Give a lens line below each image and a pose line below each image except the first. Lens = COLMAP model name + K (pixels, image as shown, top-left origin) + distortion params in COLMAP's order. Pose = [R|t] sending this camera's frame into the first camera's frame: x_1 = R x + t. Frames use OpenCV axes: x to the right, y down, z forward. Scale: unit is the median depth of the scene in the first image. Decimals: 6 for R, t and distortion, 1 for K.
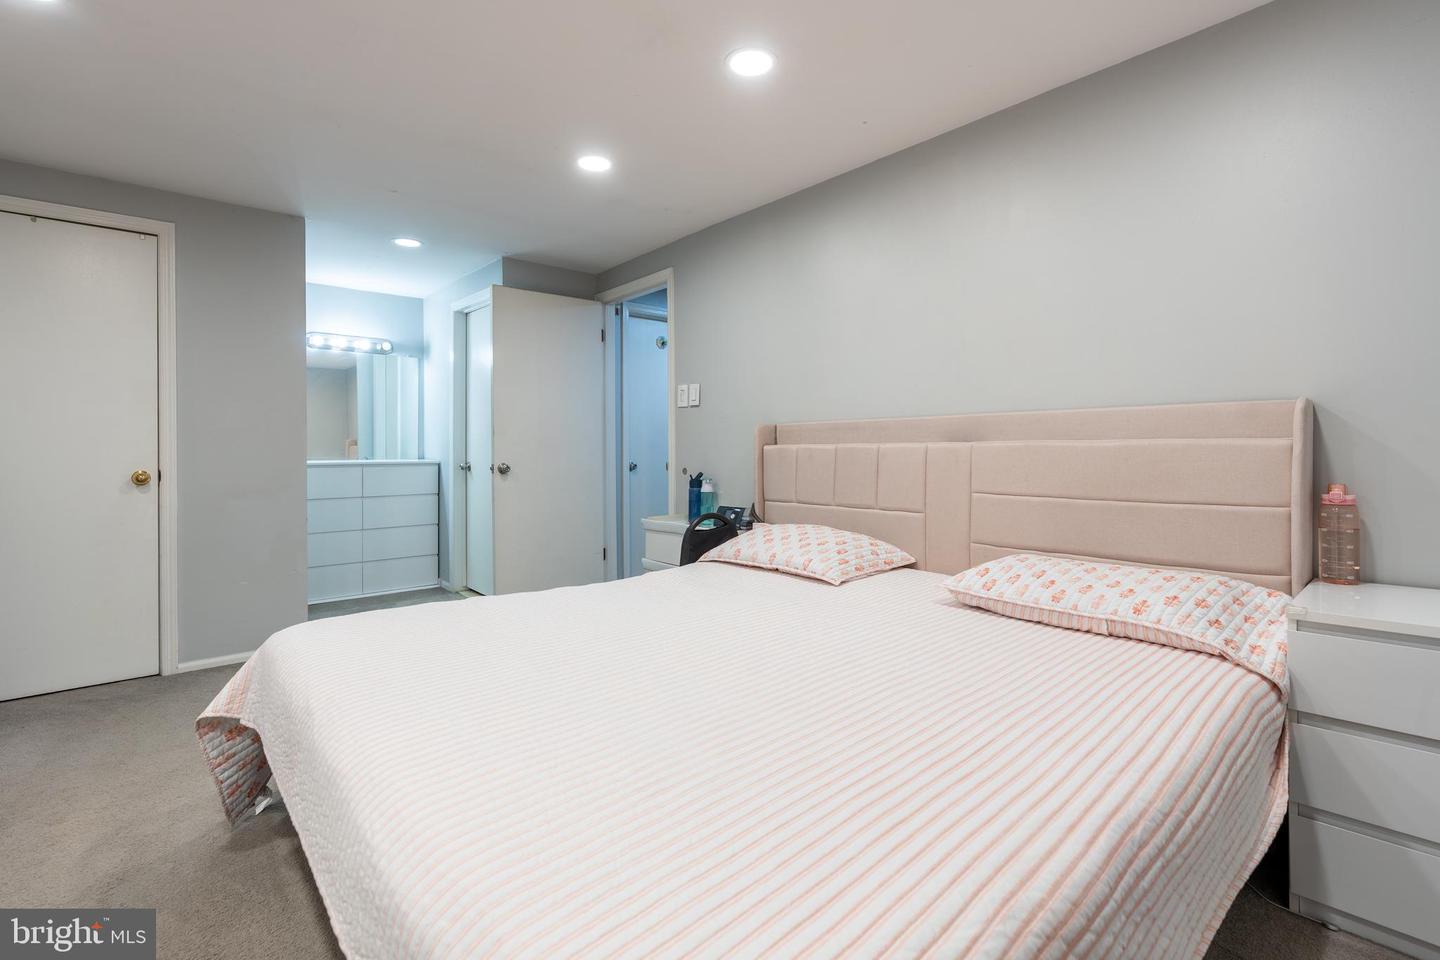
lens RADIAL K [[648.9, 0, 719.0], [0, 648.9, 476.9], [0, 0, 1]] dist [-0.001446, 0.000522]
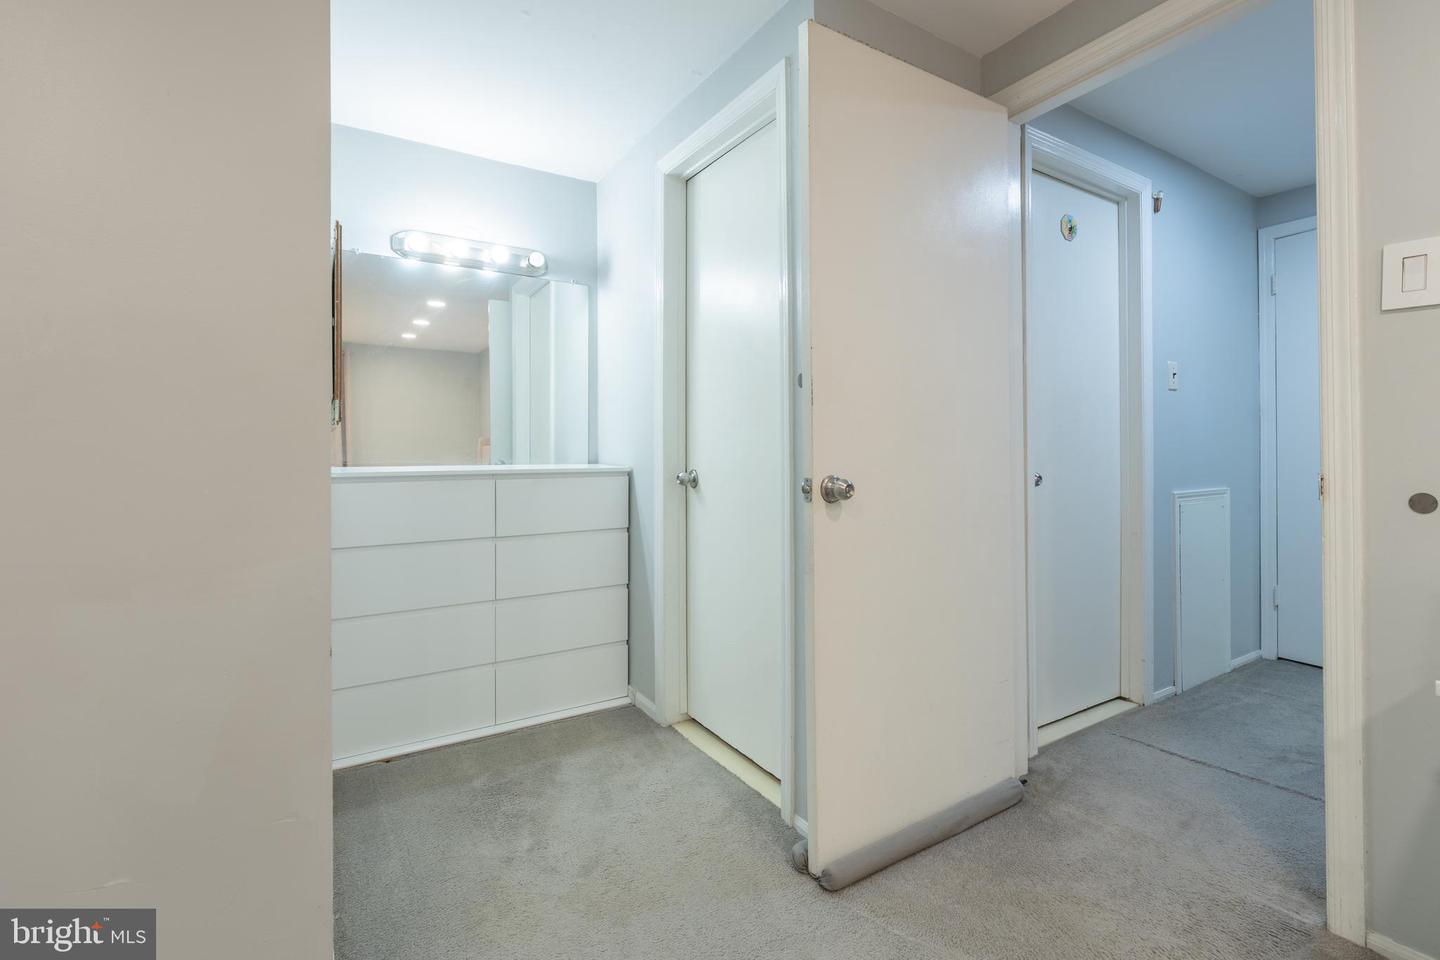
lens RADIAL K [[654.7, 0, 760.4], [0, 654.7, 478.9], [0, 0, 1]] dist [-0.035534, 0.000540]
pose [[0.992834, -0.000299, -0.119503, -0.261650], [0.000162, 0.999999, -0.001157, -0.014563], [0.119503, 0.001130, 0.992833, 0.481143]]
